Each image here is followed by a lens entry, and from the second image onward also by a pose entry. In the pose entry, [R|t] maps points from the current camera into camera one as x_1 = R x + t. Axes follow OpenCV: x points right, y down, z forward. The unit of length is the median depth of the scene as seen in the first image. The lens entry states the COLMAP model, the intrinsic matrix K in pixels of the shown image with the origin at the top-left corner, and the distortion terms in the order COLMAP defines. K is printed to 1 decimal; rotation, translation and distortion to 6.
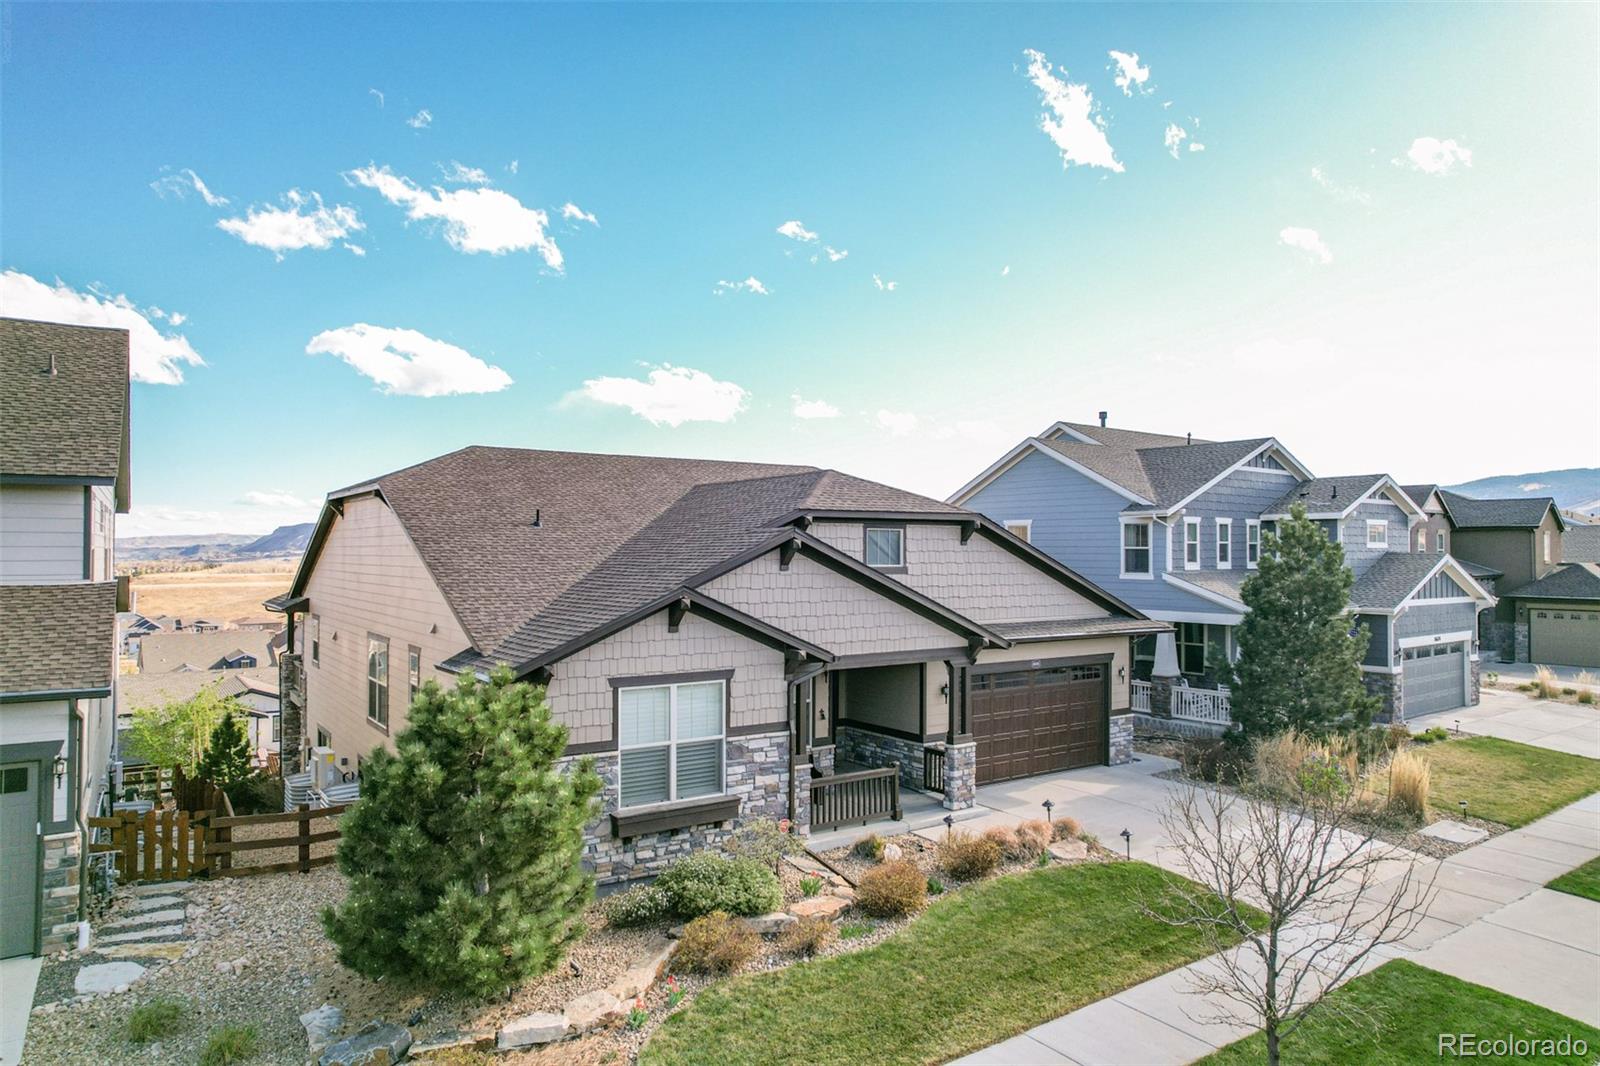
lens RADIAL K [[1044.3, 0, 804.0], [0, 1044.3, 544.0], [0, 0, 1]] dist [-0.075791, 0.059534]
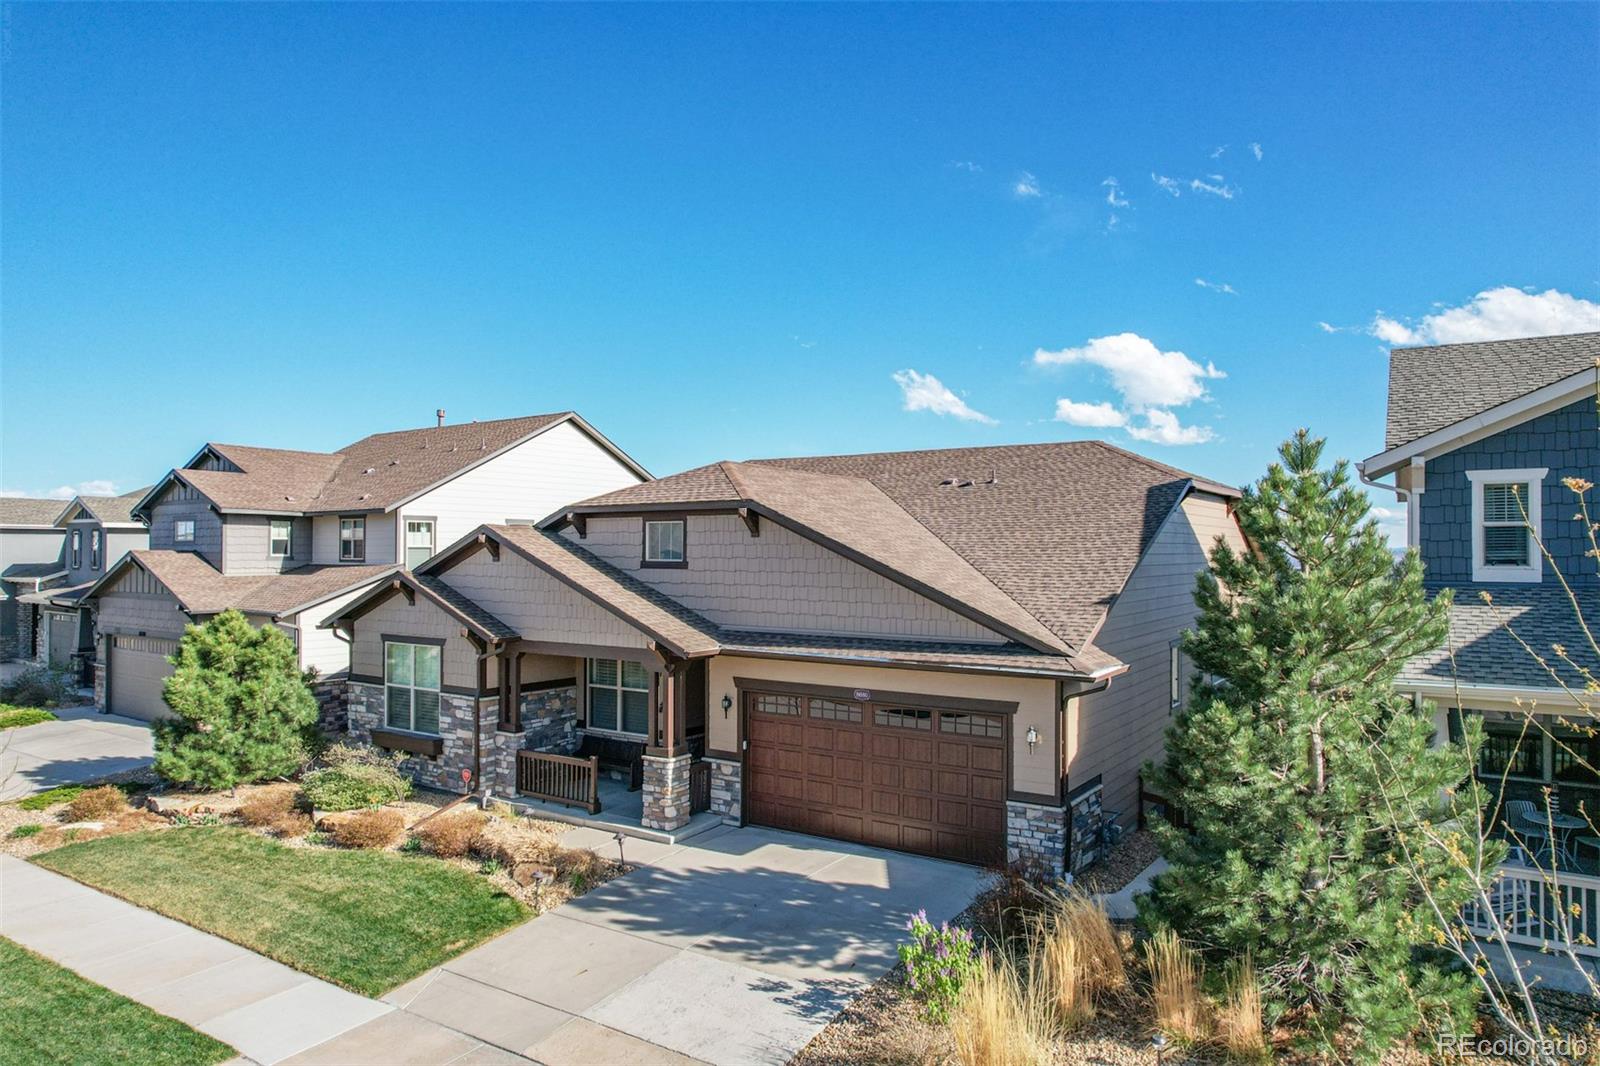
lens RADIAL K [[1043.4, 0, 778.3], [0, 1043.4, 551.8], [0, 0, 1]] dist [-0.071334, 0.050727]
pose [[0.352358, 0.002191, -0.935863, 1.216443], [0.005901, 0.999972, 0.004563, 0.012009], [0.935847, -0.007130, 0.352336, 0.919732]]
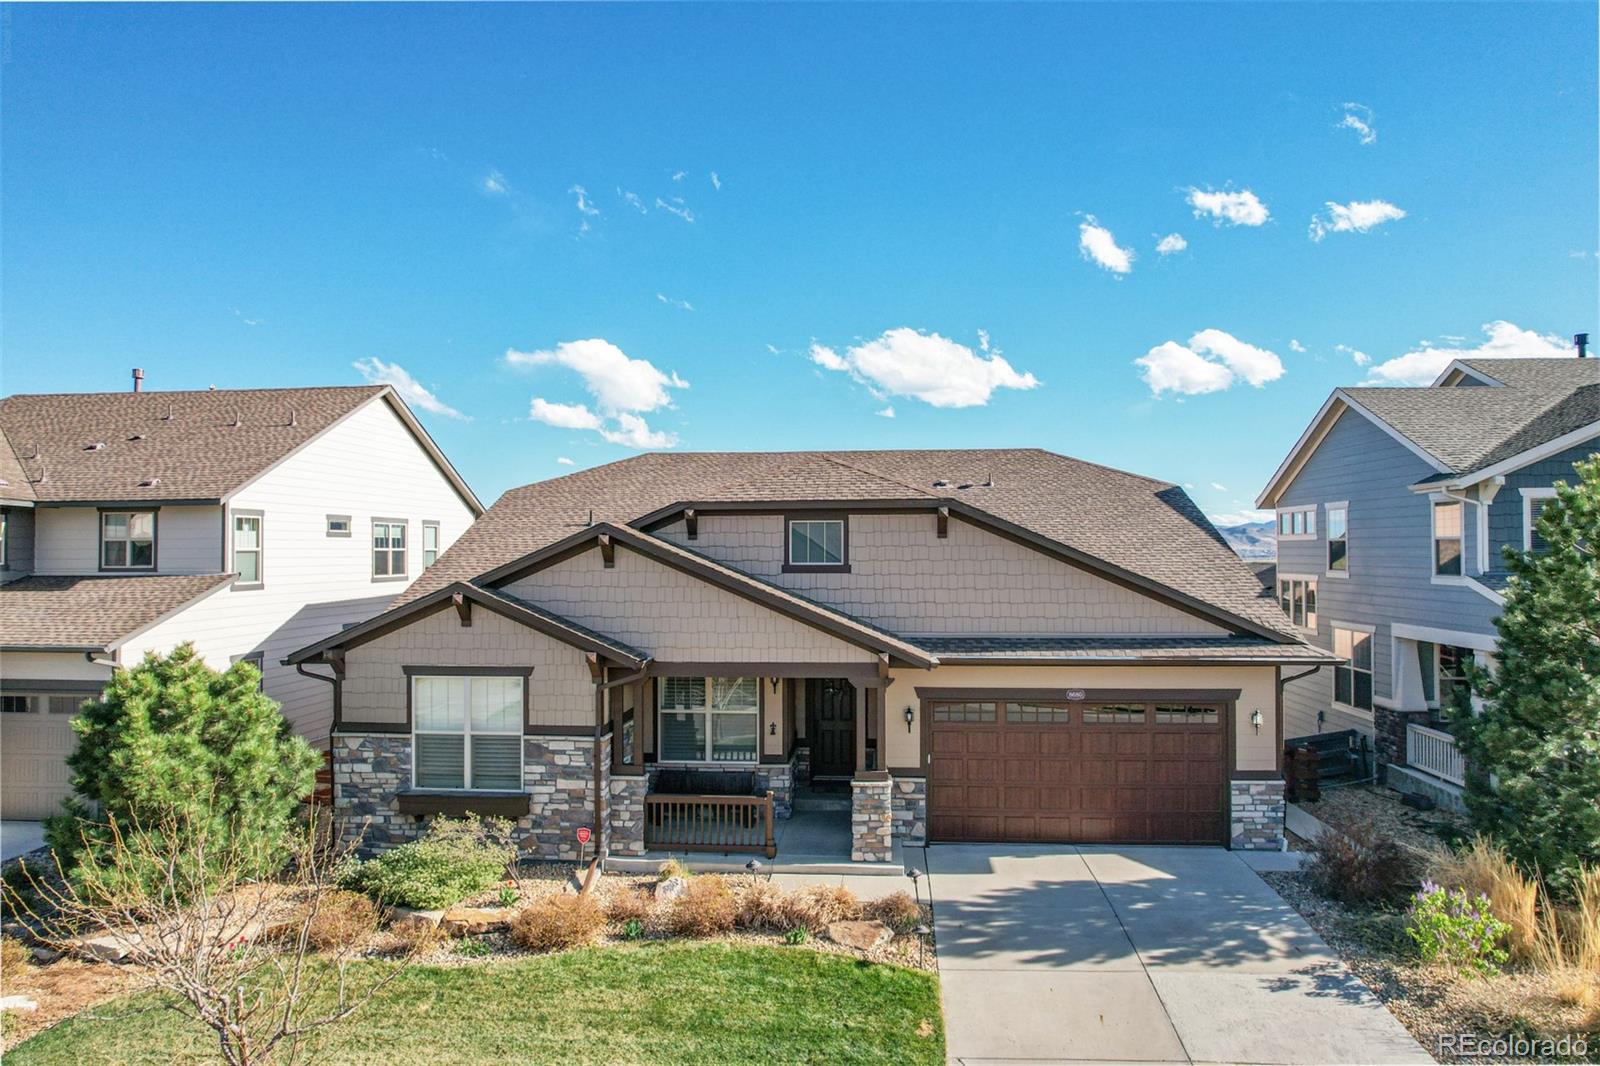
lens RADIAL K [[1044.3, 0, 804.0], [0, 1044.3, 544.0], [0, 0, 1]] dist [-0.075791, 0.059534]
pose [[0.768543, -0.005977, -0.639770, 0.746345], [0.009049, 0.999958, 0.001528, 0.004518], [0.639734, -0.006964, 0.768565, 0.402024]]
